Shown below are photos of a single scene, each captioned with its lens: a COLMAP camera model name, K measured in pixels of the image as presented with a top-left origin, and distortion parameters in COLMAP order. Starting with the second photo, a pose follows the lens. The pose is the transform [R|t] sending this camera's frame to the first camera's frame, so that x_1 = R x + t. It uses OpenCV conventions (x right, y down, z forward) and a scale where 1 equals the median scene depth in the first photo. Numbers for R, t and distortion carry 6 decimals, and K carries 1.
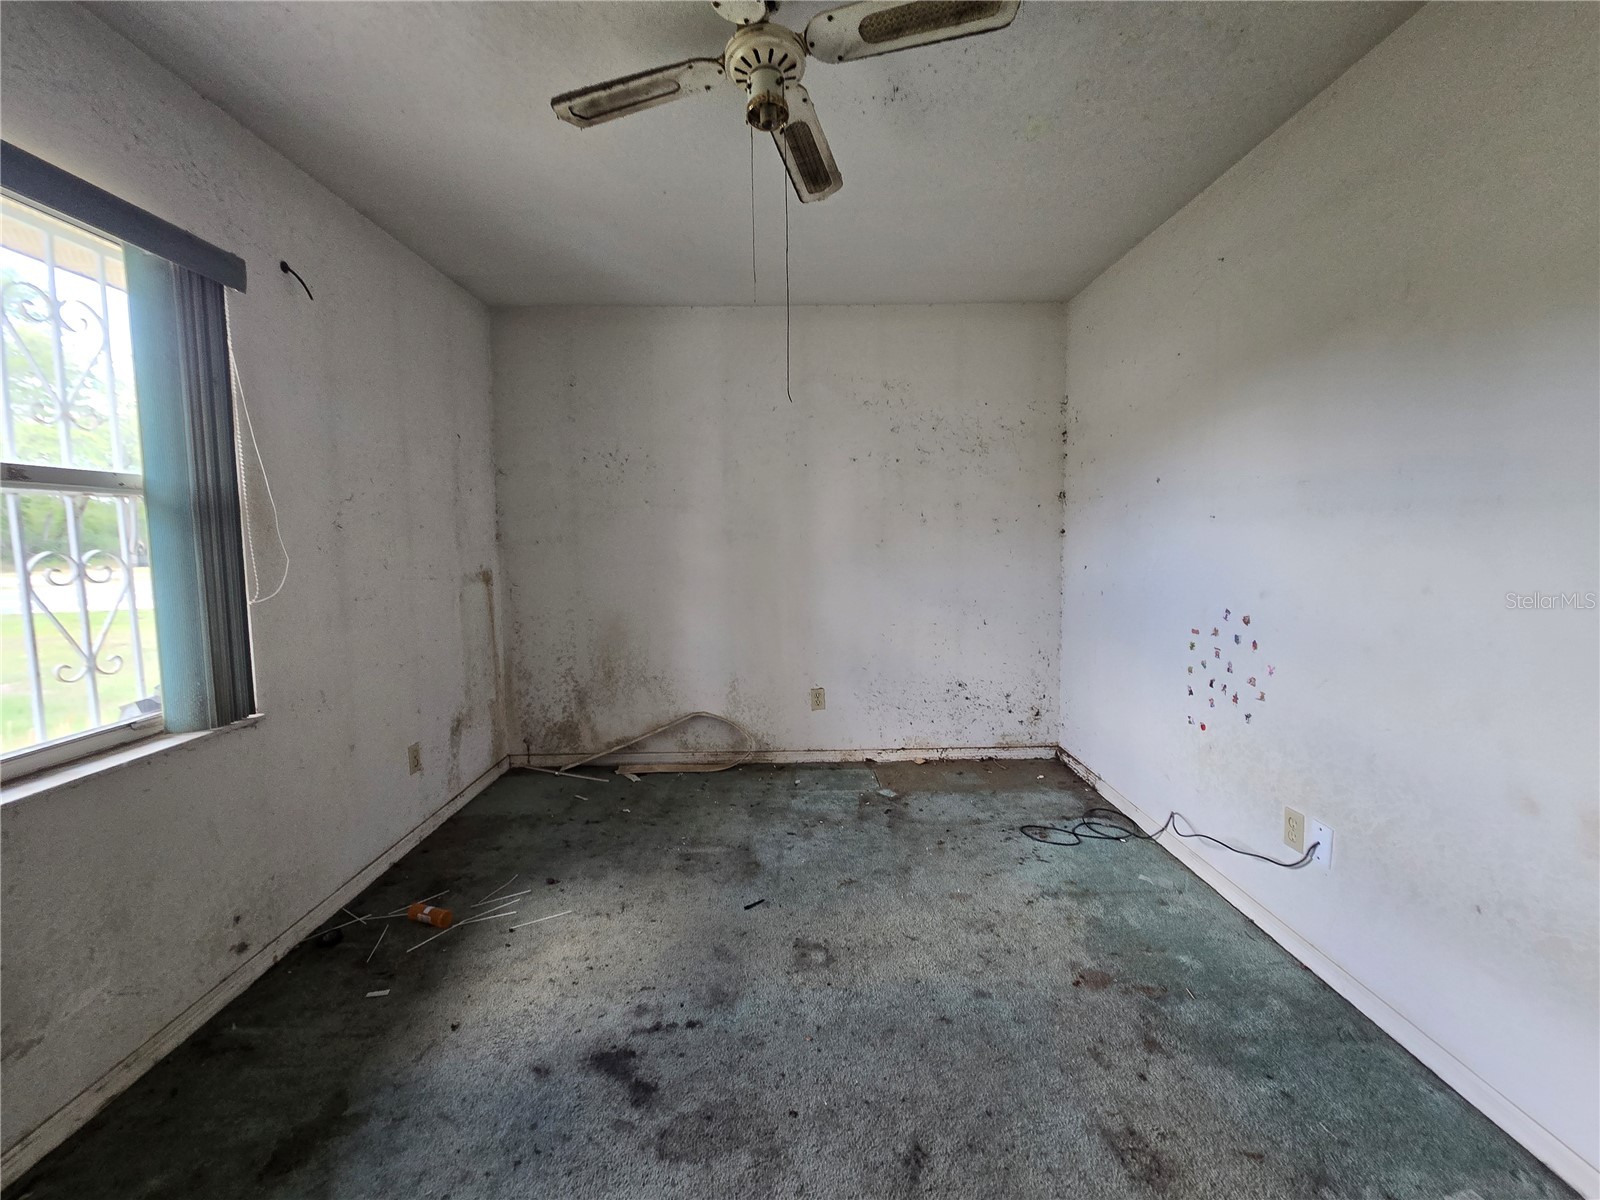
lens RADIAL K [[670.6, 0, 791.6], [0, 670.6, 591.8], [0, 0, 1]] dist [0.003721, -0.000026]
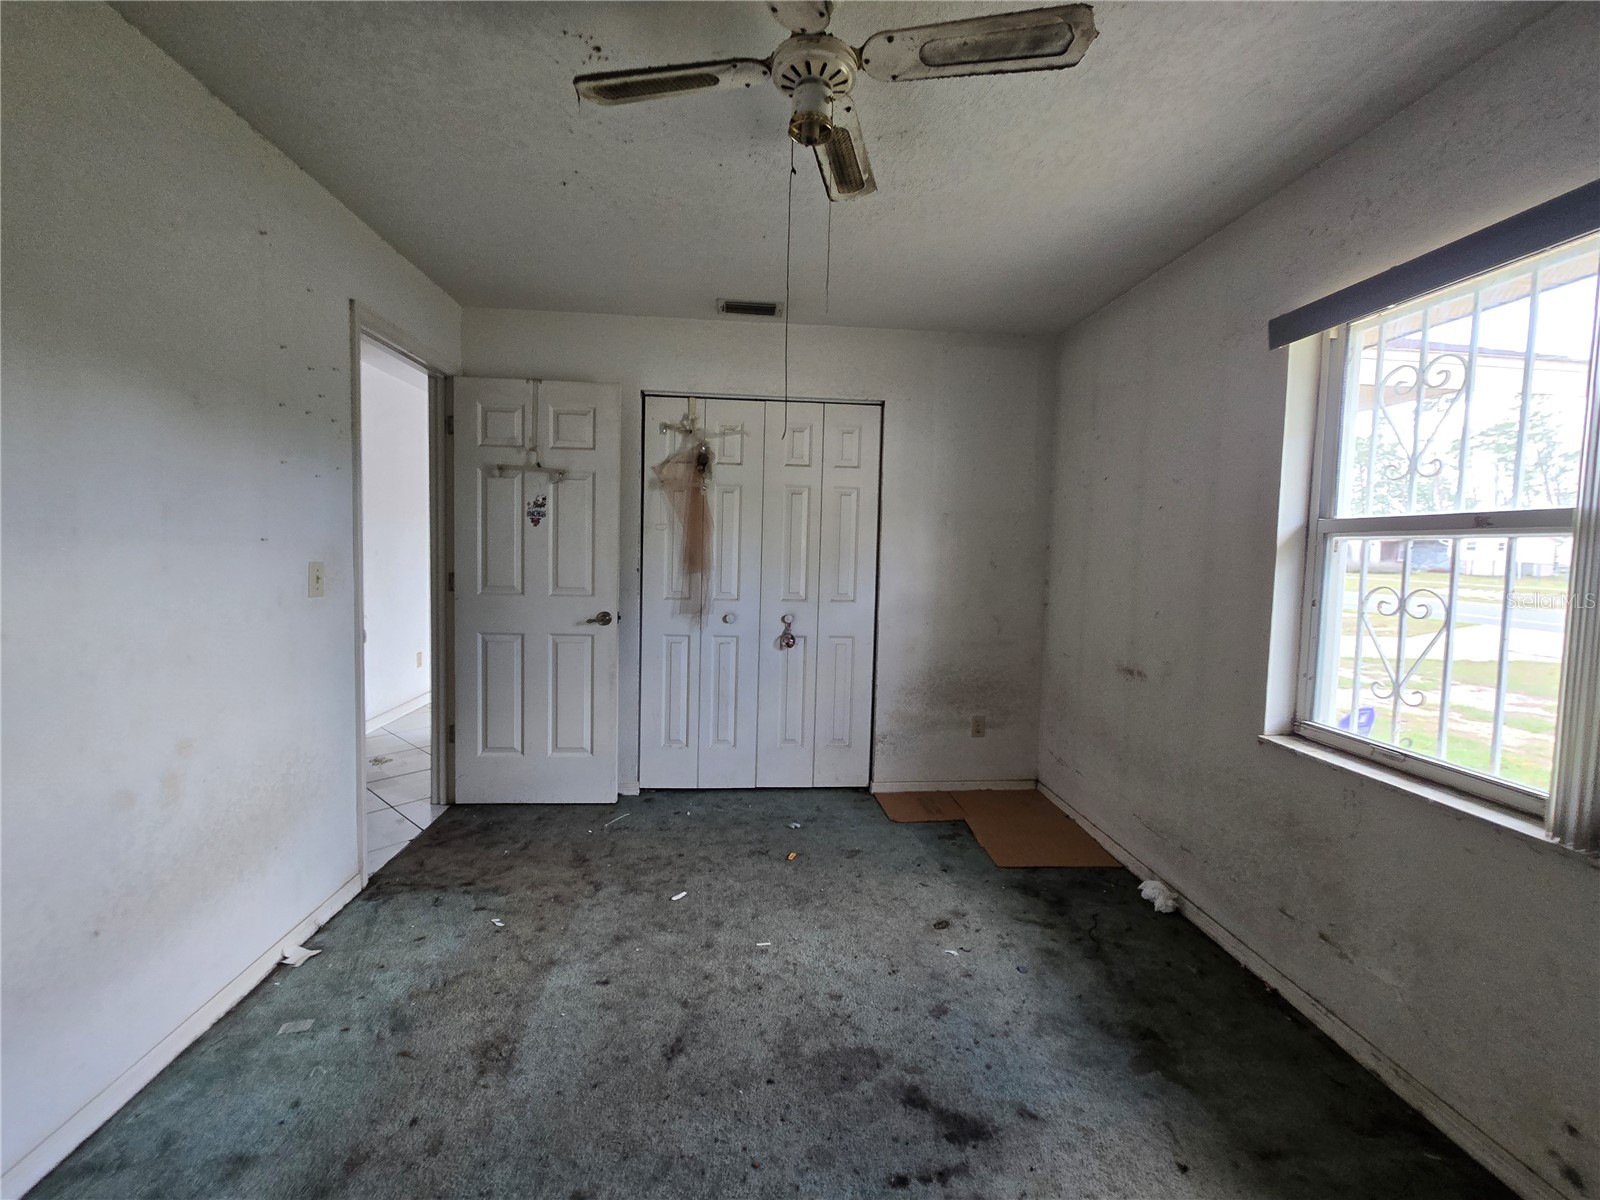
lens RADIAL K [[670.6, 0, 793.2], [0, 670.6, 593.3], [0, 0, 1]] dist [0.003721, -0.000026]
pose [[-0.997326, -0.005343, -0.072880, 0.049619], [-0.016571, 0.987879, 0.154337, -0.200345], [0.071172, 0.155132, -0.985327, 1.926469]]
